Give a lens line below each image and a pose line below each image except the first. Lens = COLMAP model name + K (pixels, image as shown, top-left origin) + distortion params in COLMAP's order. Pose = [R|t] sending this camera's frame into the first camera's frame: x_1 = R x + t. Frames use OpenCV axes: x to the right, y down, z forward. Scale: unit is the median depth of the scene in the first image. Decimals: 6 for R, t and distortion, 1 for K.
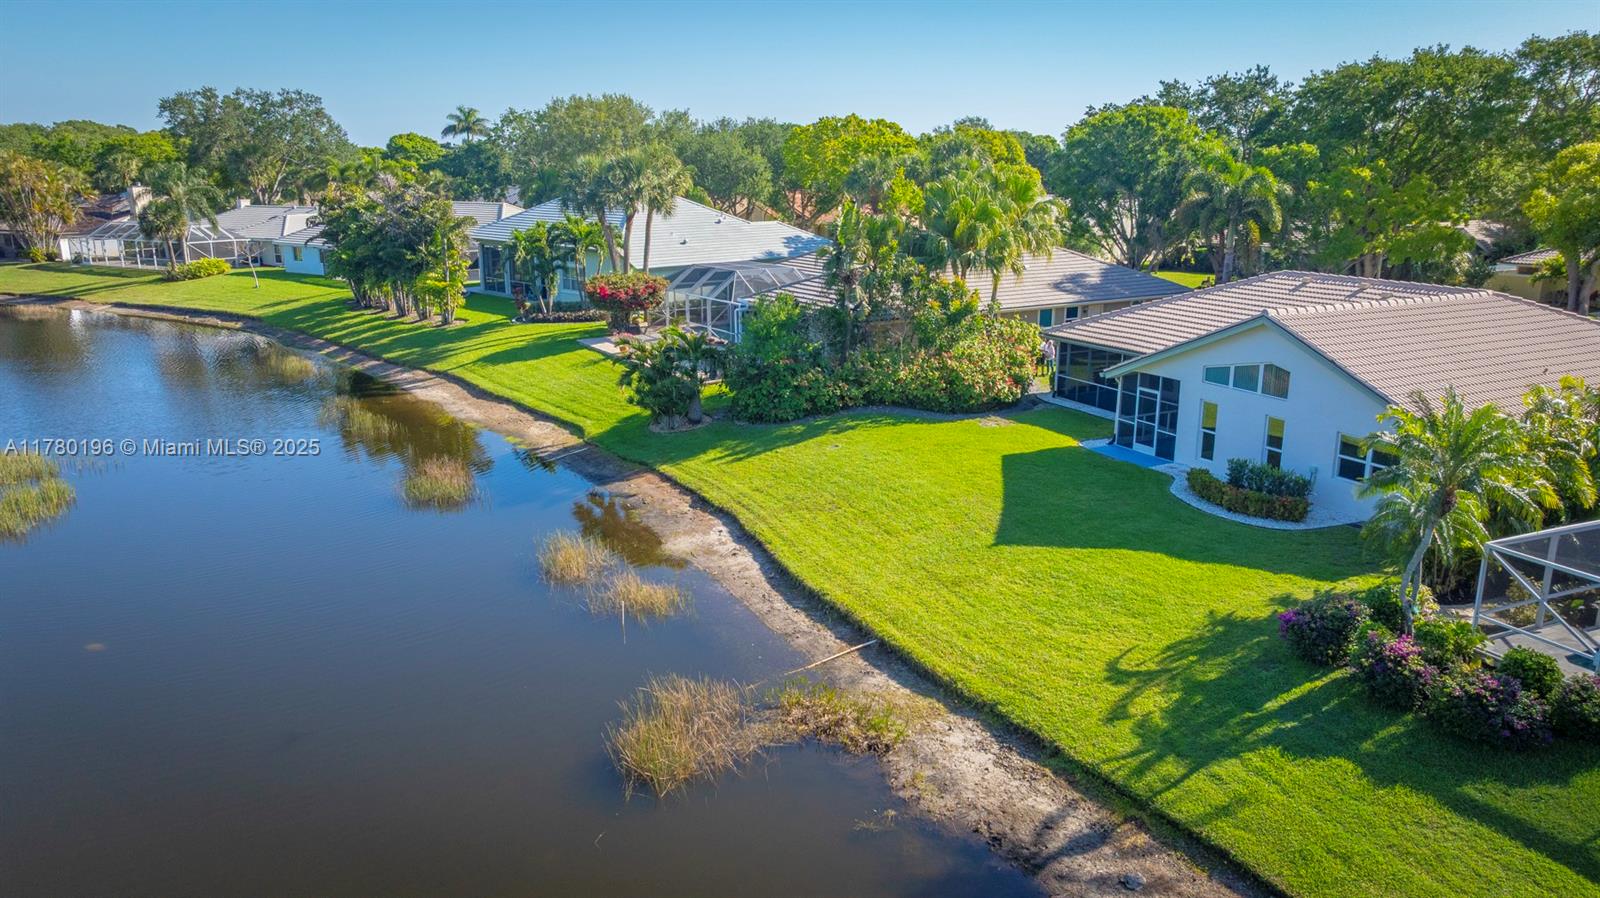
lens RADIAL K [[1127.4, 0, 795.6], [0, 1127.4, 445.5], [0, 0, 1]] dist [-0.032148, 0.052900]
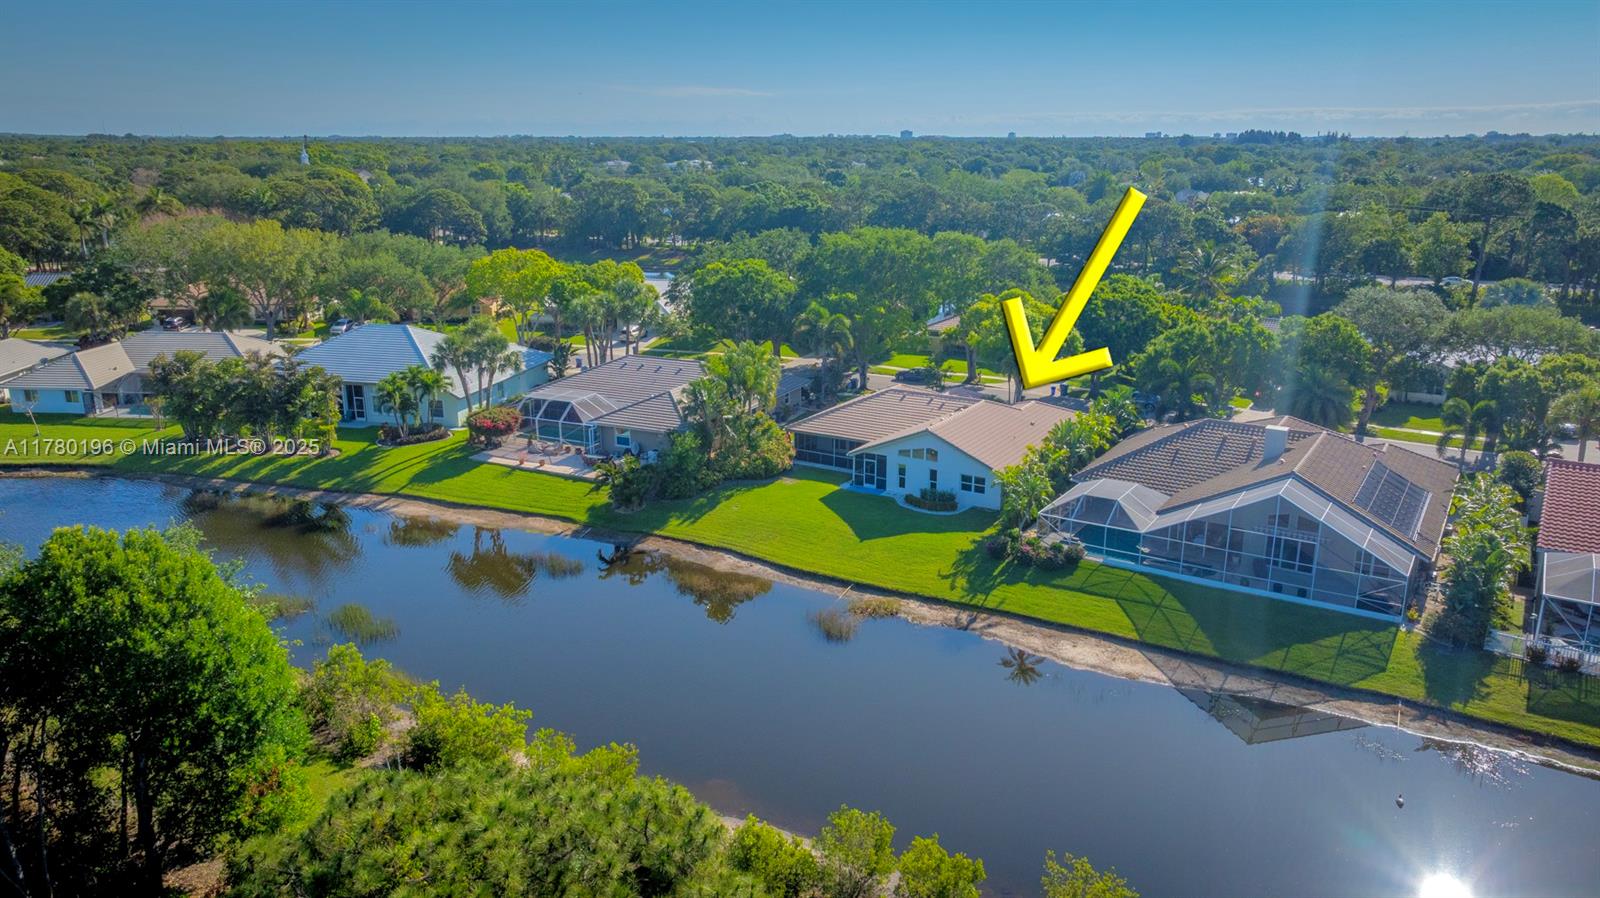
lens RADIAL K [[1127.4, 0, 799.5], [0, 1127.4, 448.3], [0, 0, 1]] dist [-0.032148, 0.052900]
pose [[0.849413, -0.141970, 0.508273, -1.045080], [0.129328, 0.989765, 0.060329, -0.250142], [-0.511636, 0.014489, 0.859080, -0.955397]]
